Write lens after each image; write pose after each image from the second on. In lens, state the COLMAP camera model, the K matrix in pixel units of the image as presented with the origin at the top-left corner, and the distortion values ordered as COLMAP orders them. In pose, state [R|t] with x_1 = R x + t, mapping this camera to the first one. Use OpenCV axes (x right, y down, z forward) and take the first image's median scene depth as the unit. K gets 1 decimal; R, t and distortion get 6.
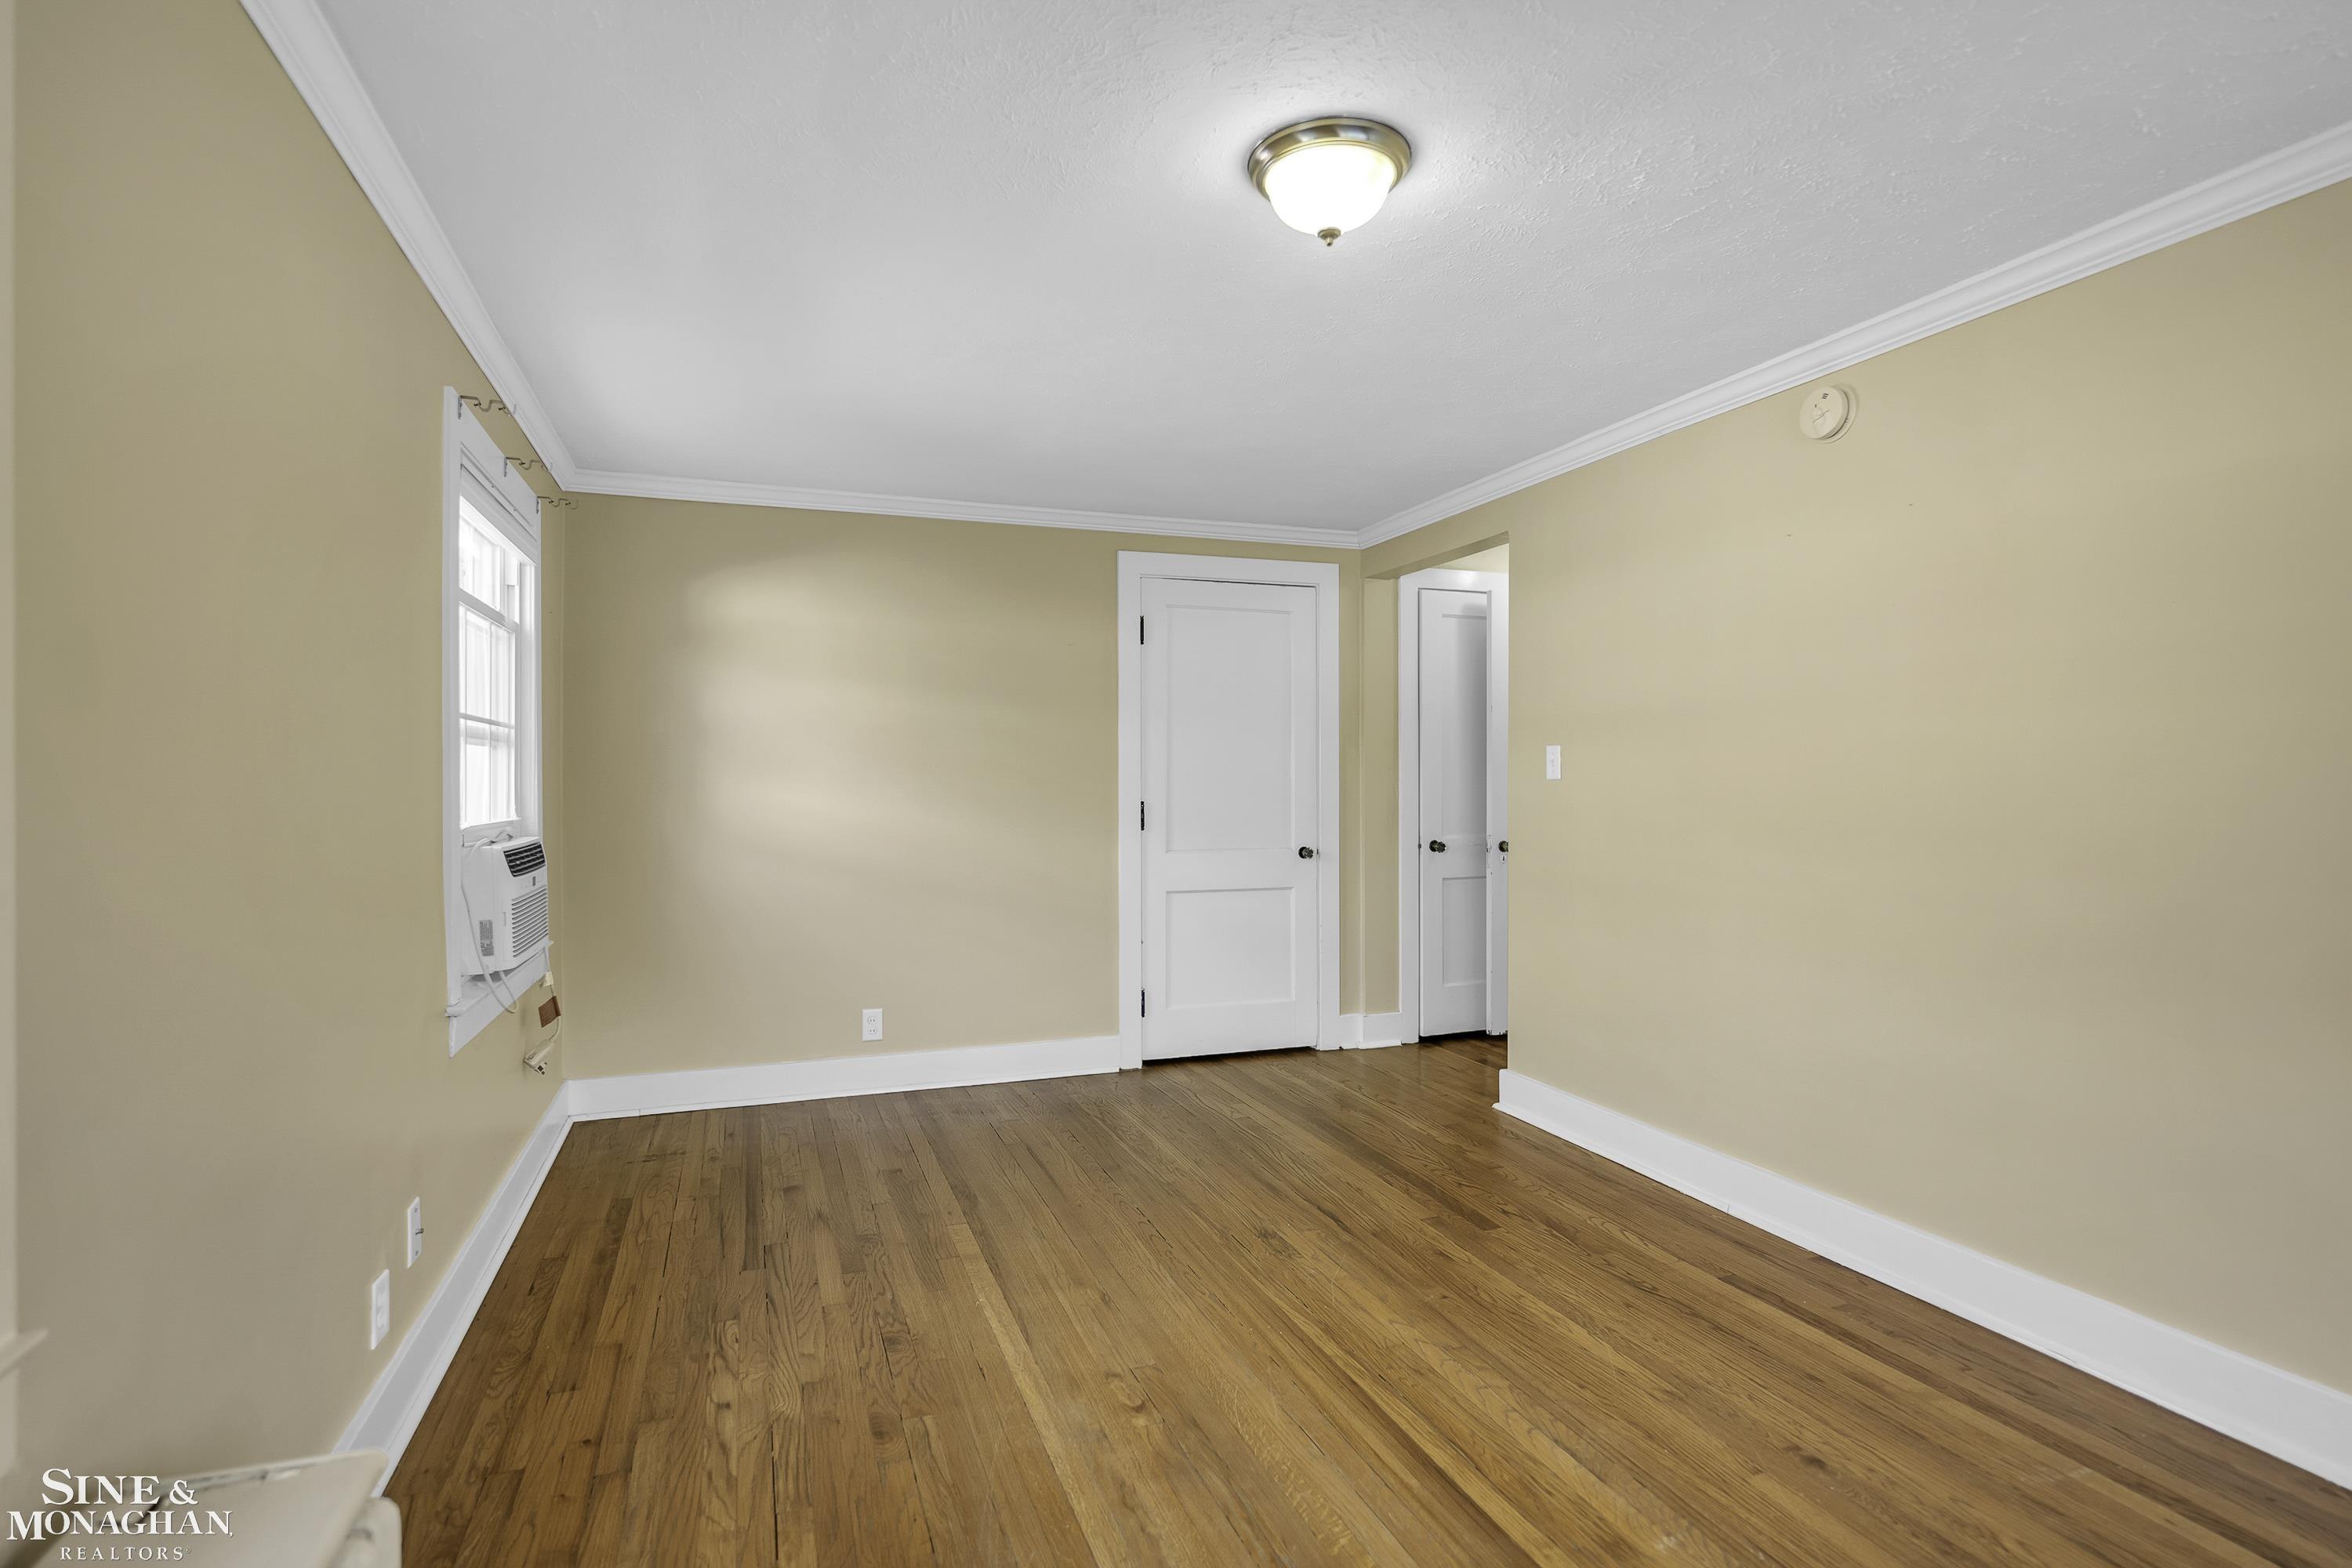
lens RADIAL K [[1131.8, 0, 1176.0], [0, 1131.8, 784.0], [0, 0, 1]] dist [0.000371, 0.000063]
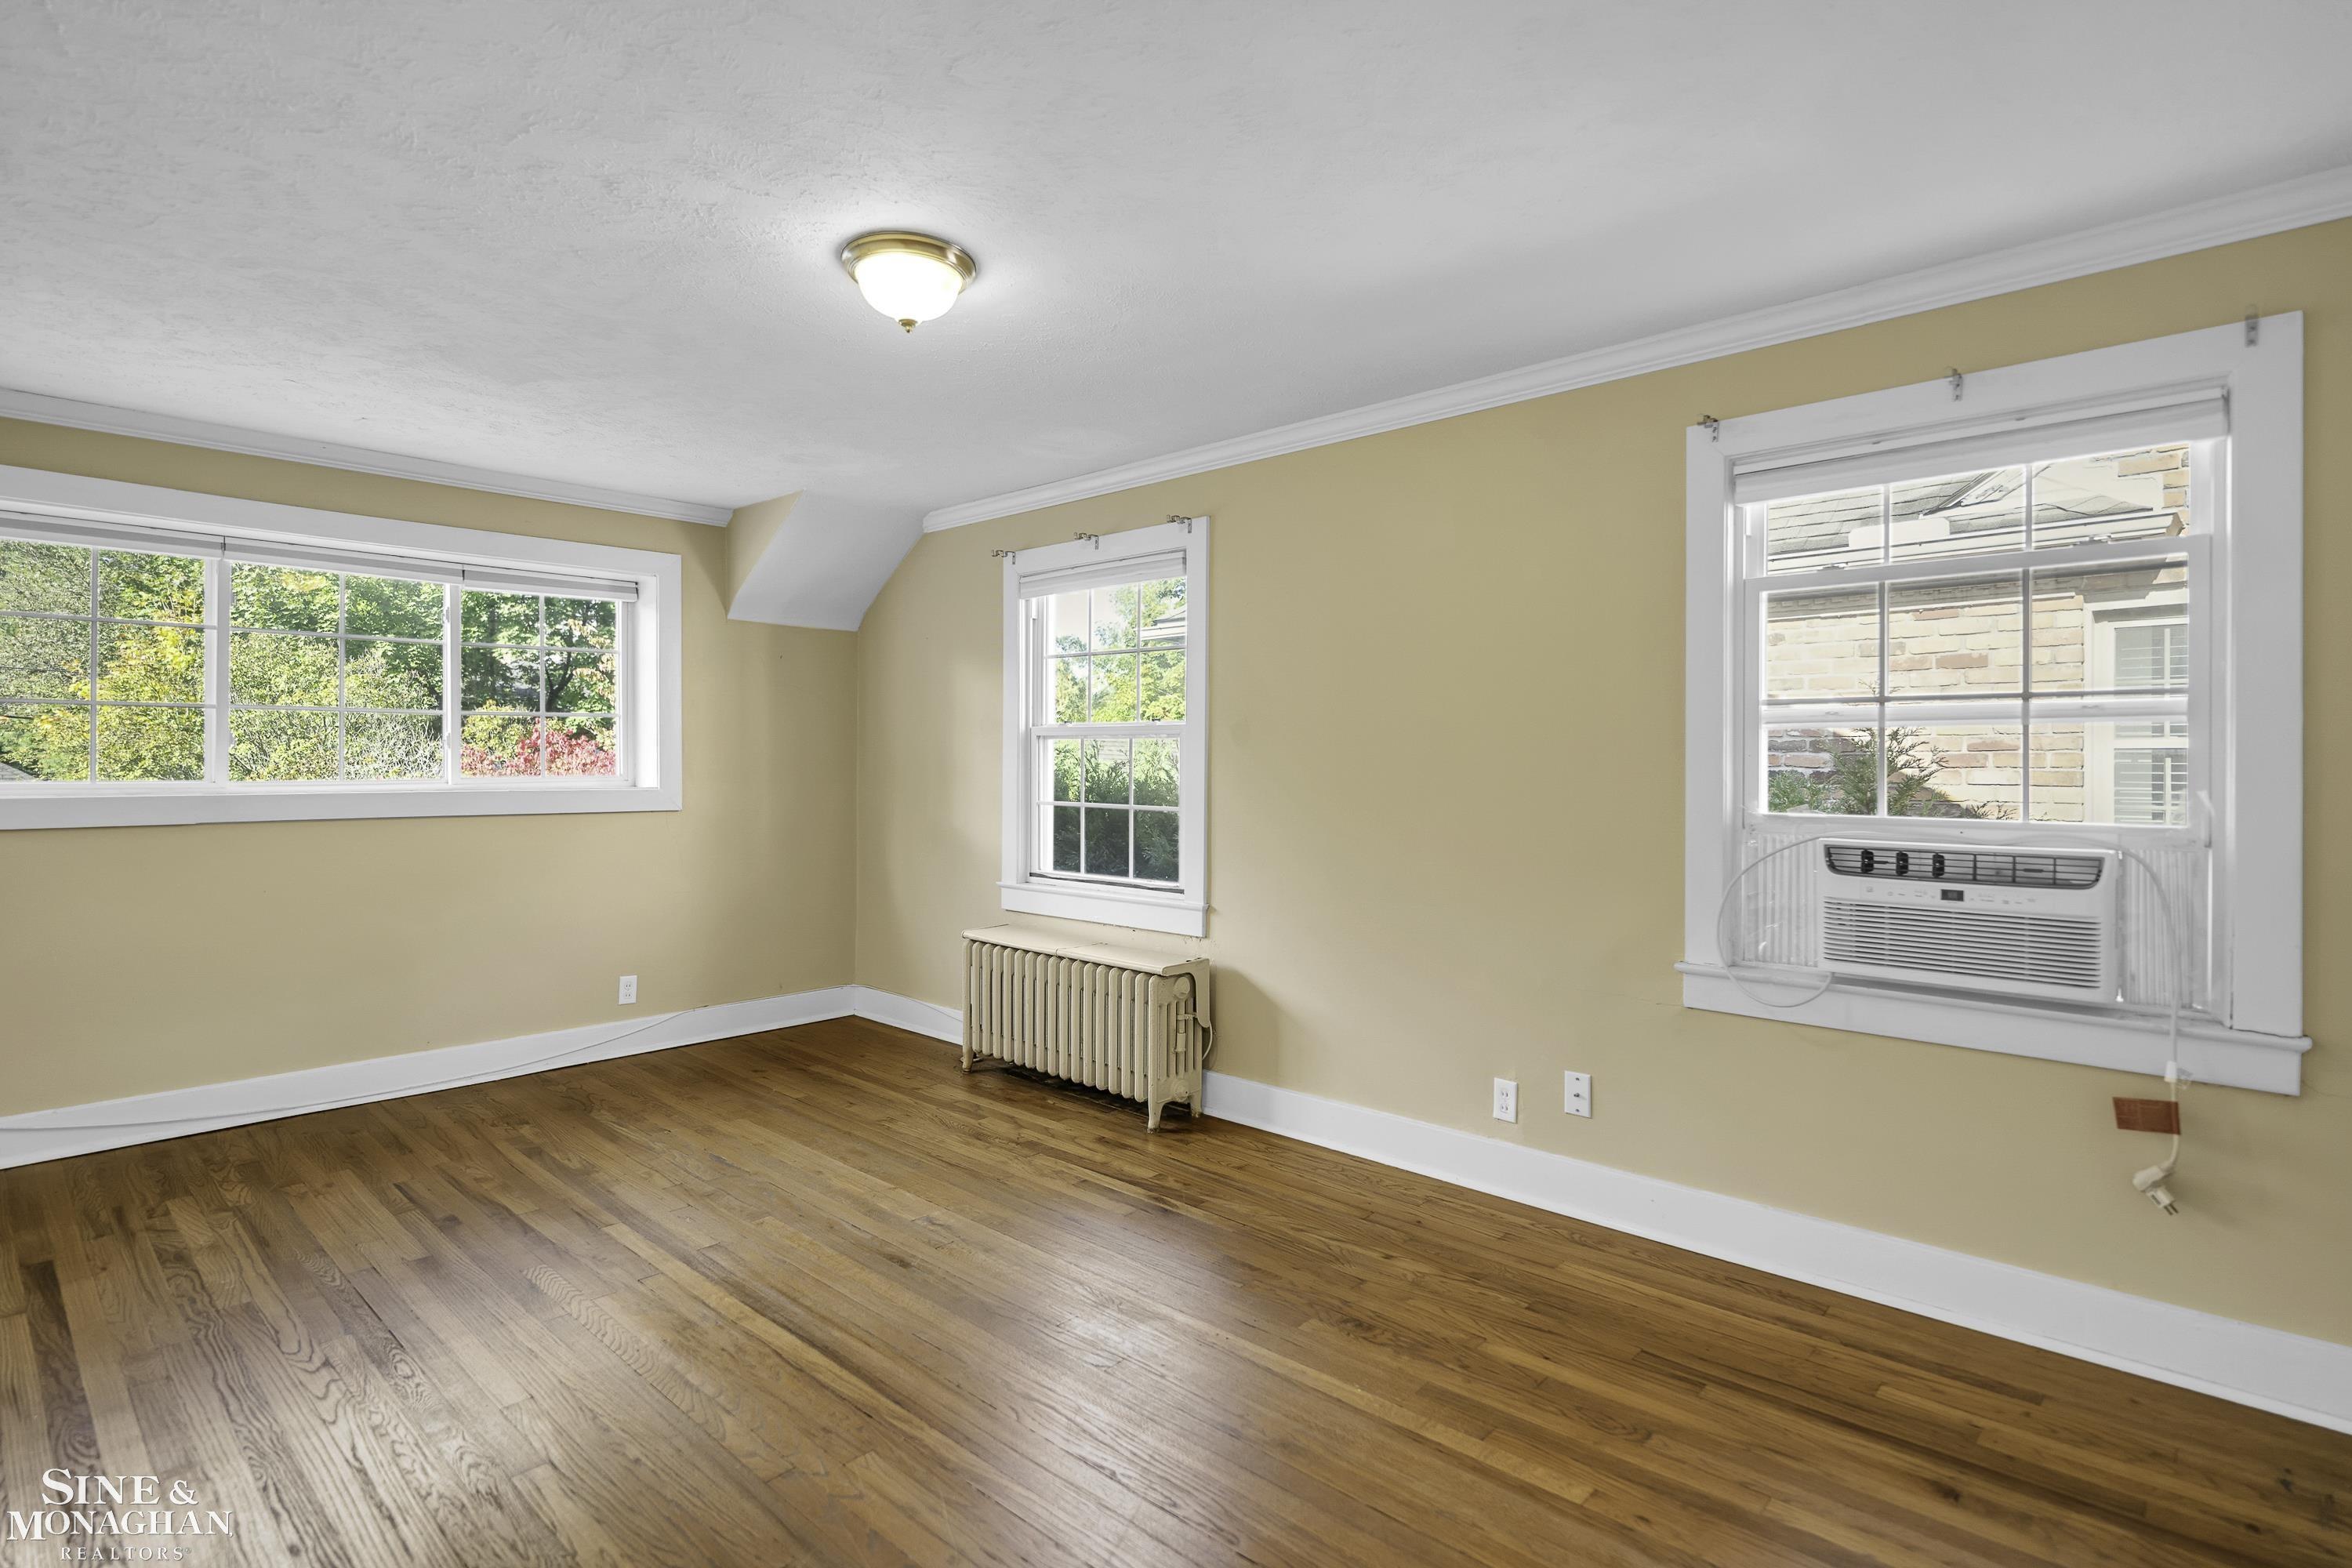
lens RADIAL K [[1131.8, 0, 1176.0], [0, 1131.8, 784.0], [0, 0, 1]] dist [0.000371, 0.000063]
pose [[-0.890949, 0.003499, -0.454090, 0.379267], [-0.004847, 0.999840, 0.017214, -0.005295], [0.454078, 0.017538, -0.890789, 1.949611]]
